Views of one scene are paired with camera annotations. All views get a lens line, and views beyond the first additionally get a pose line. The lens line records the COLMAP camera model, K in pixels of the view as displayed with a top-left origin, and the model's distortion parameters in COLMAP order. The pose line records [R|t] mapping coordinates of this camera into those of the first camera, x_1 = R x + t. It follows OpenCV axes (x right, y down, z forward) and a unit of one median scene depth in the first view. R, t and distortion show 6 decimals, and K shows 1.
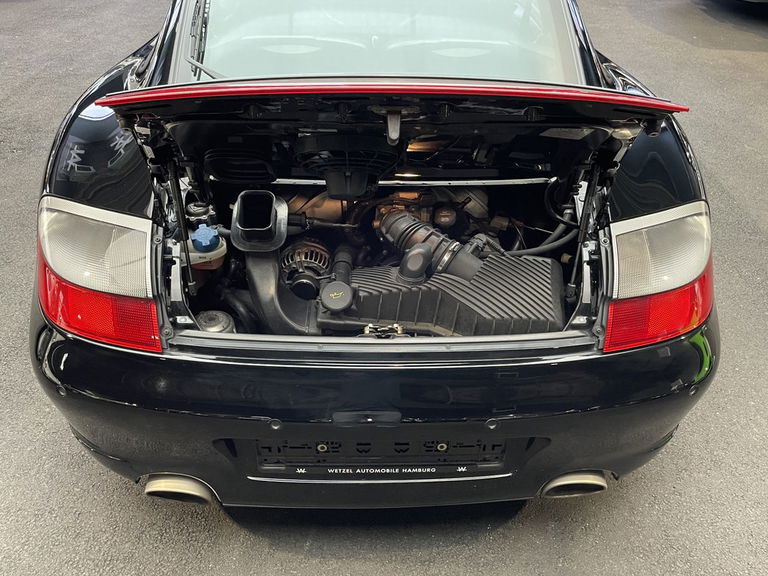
lens RADIAL K [[661.5, 0, 381.0], [0, 661.5, 288.0], [0, 0, 1]] dist [0.066262, -0.078920]
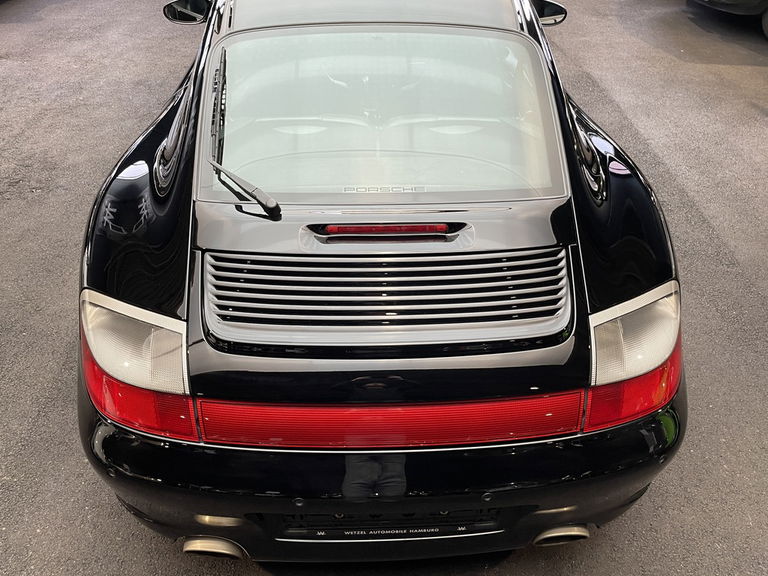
lens RADIAL K [[654.5, 0, 384.0], [0, 654.5, 288.0], [0, 0, 1]] dist [0.074332, -0.093166]
pose [[0.999848, -0.016490, 0.005602, -0.010579], [0.016272, 0.999182, 0.037023, -0.173951], [-0.006208, -0.036927, 0.999299, -0.110105]]
